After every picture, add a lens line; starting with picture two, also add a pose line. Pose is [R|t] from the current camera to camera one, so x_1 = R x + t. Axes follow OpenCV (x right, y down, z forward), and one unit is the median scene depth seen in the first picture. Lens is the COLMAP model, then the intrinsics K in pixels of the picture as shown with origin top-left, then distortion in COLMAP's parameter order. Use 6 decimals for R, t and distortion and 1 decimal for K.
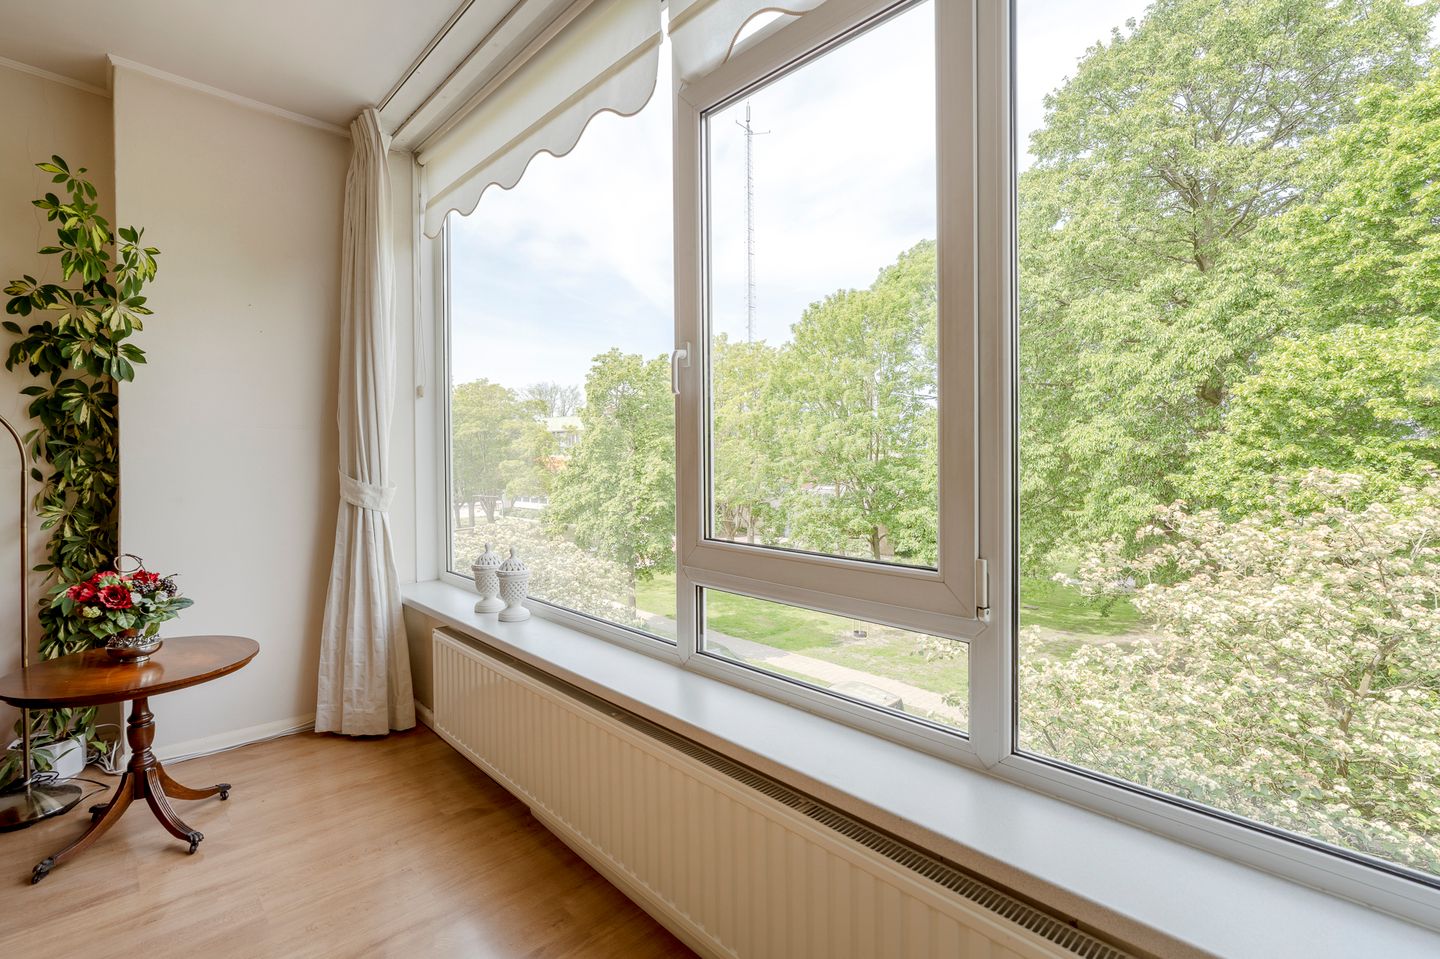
lens RADIAL K [[653.5, 0, 721.3], [0, 653.5, 489.6], [0, 0, 1]] dist [0.000750, 0.000146]
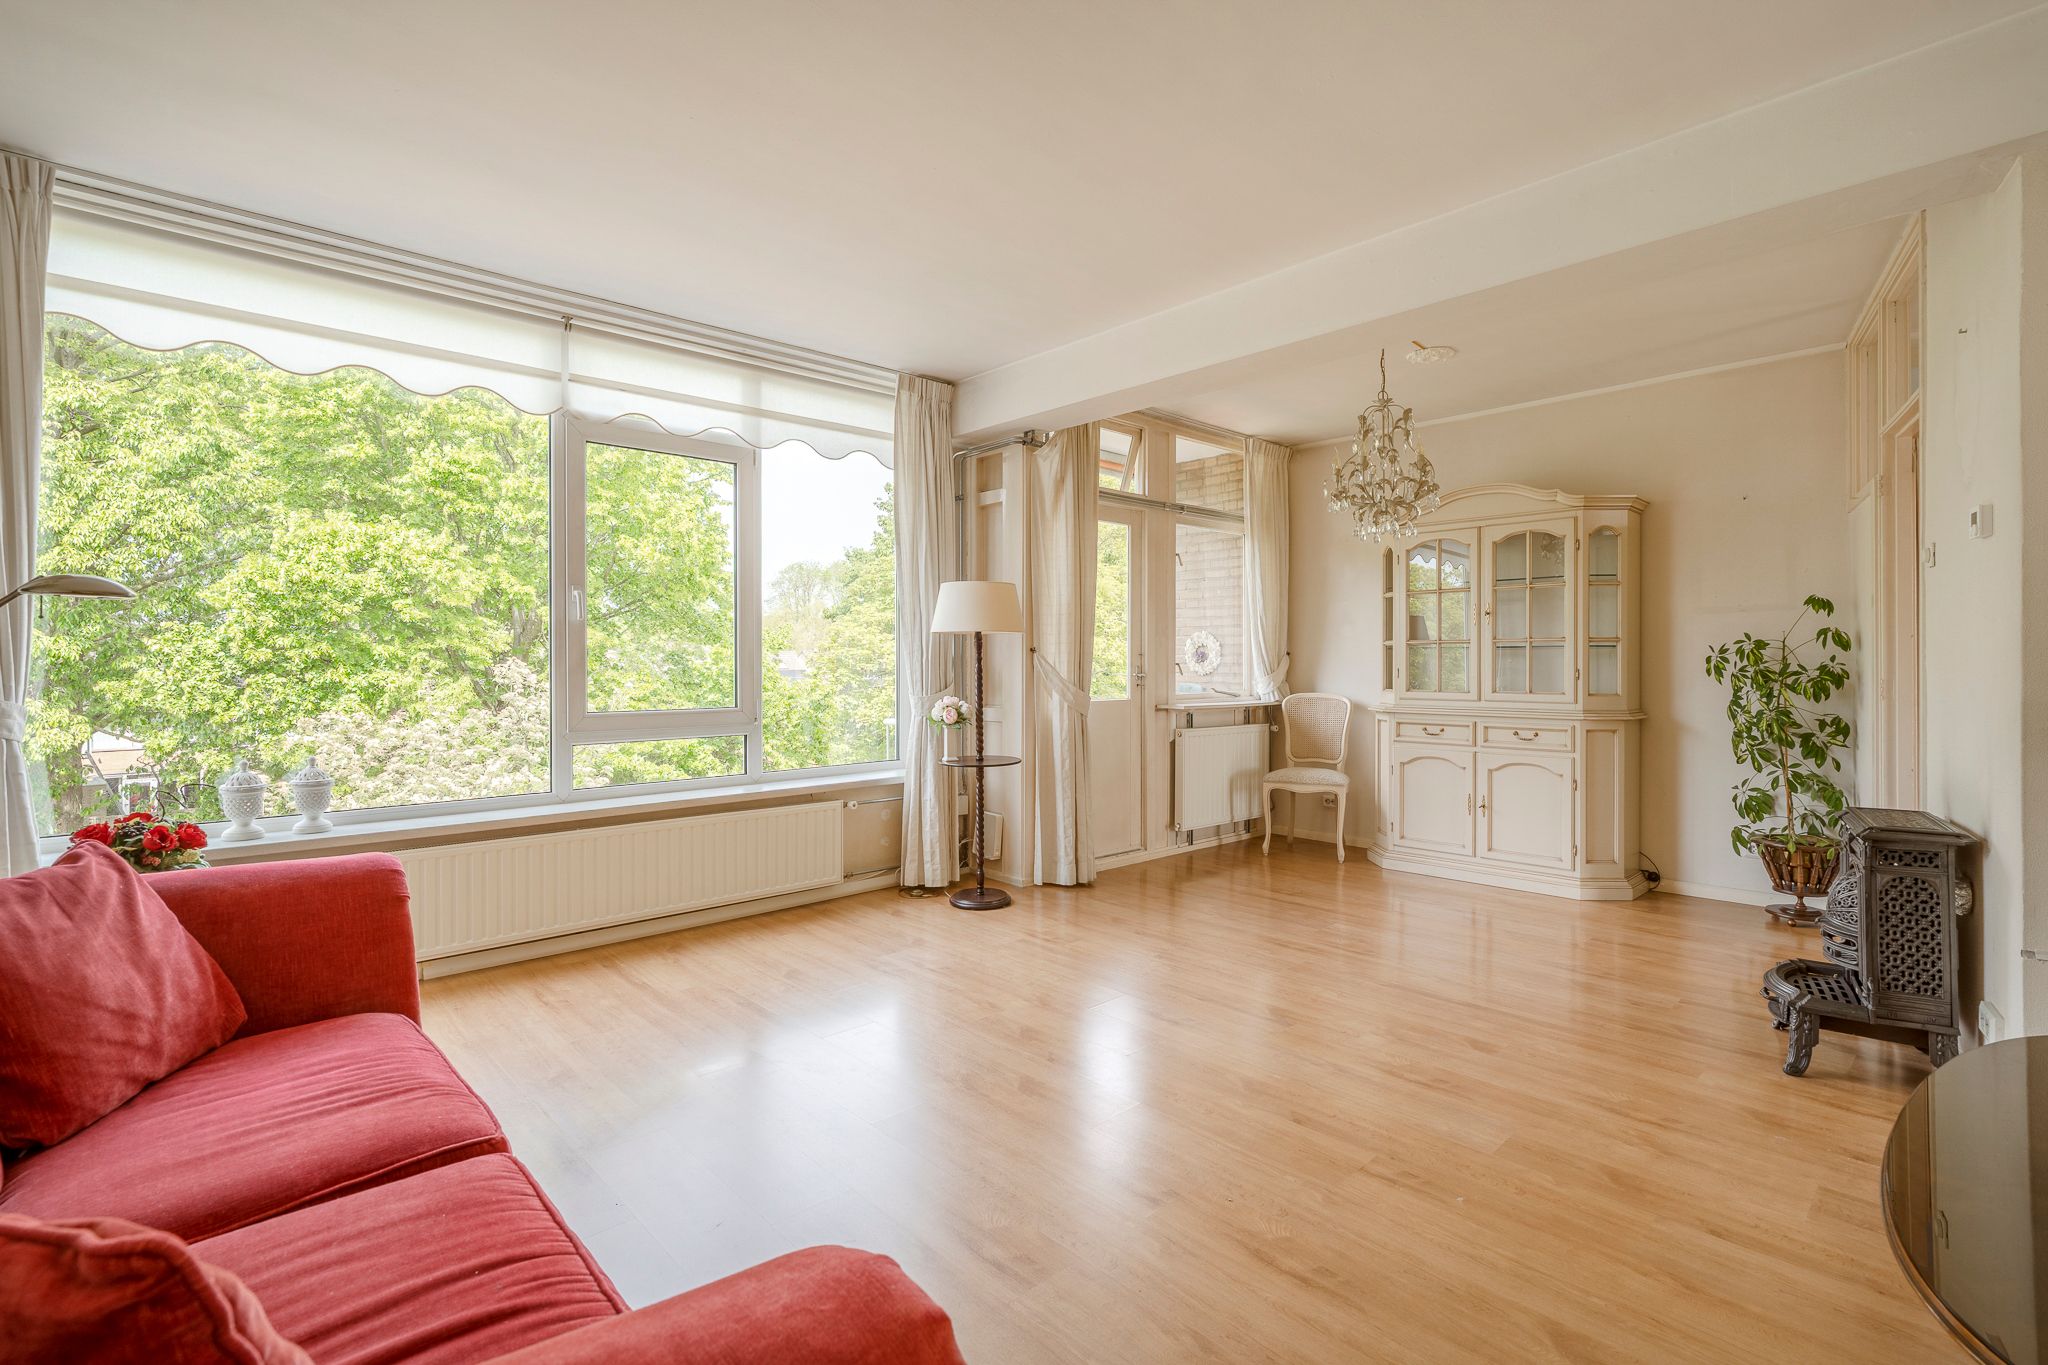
lens RADIAL K [[954.6, 0, 1022.2], [0, 954.6, 664.1], [0, 0, 1]] dist [0.000472, 0.000561]
pose [[0.022807, -0.013840, 0.999644, -0.154078], [0.044843, 0.998912, 0.012807, -0.001580], [-0.998734, 0.044535, 0.023403, -0.005035]]
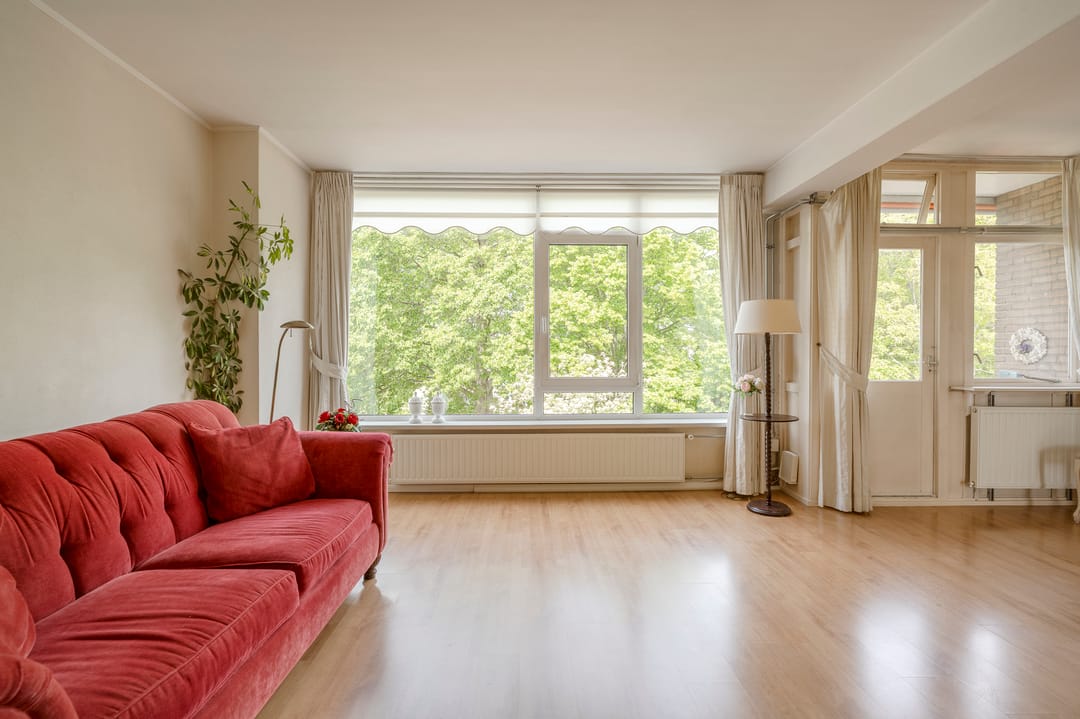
lens RADIAL K [[500.3, 0, 535.3], [0, 500.3, 355.3], [0, 0, 1]] dist [0.000217, 0.000381]
pose [[0.678700, -0.015742, 0.734247, -0.126279], [0.039324, 0.999115, -0.014929, 0.000187], [-0.733362, 0.039006, 0.678719, -0.040057]]
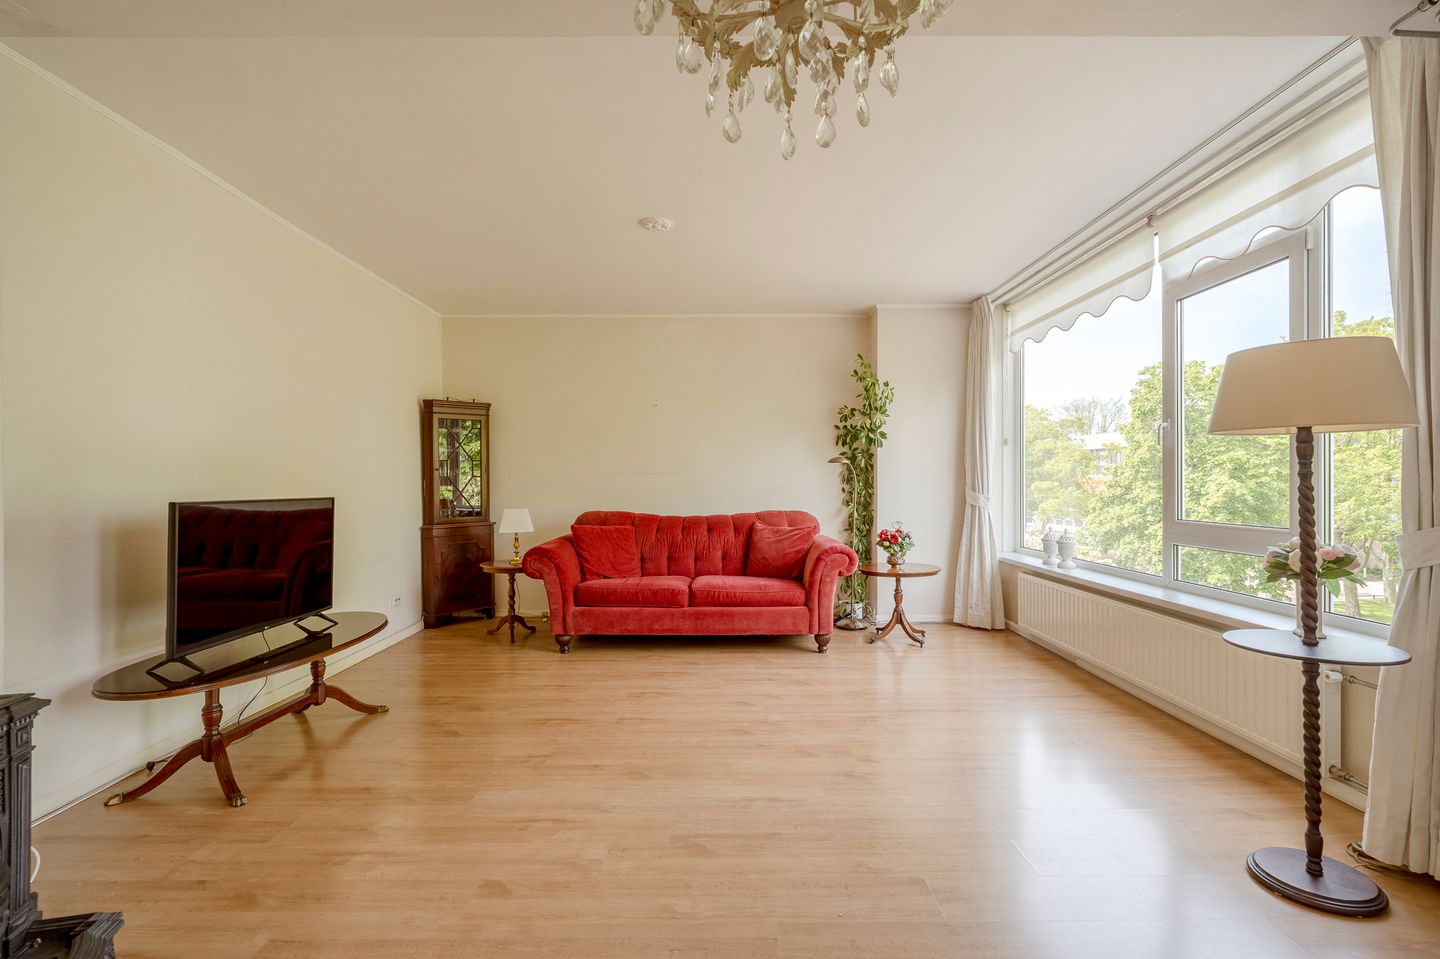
lens RADIAL K [[650.8, 0, 727.7], [0, 650.8, 496.6], [0, 0, 1]] dist [-0.000939, -0.000174]
pose [[0.724126, 0.002367, -0.689664, 0.022532], [-0.017980, 0.999719, -0.015447, 0.004081], [0.689433, 0.023586, 0.723965, -0.087581]]
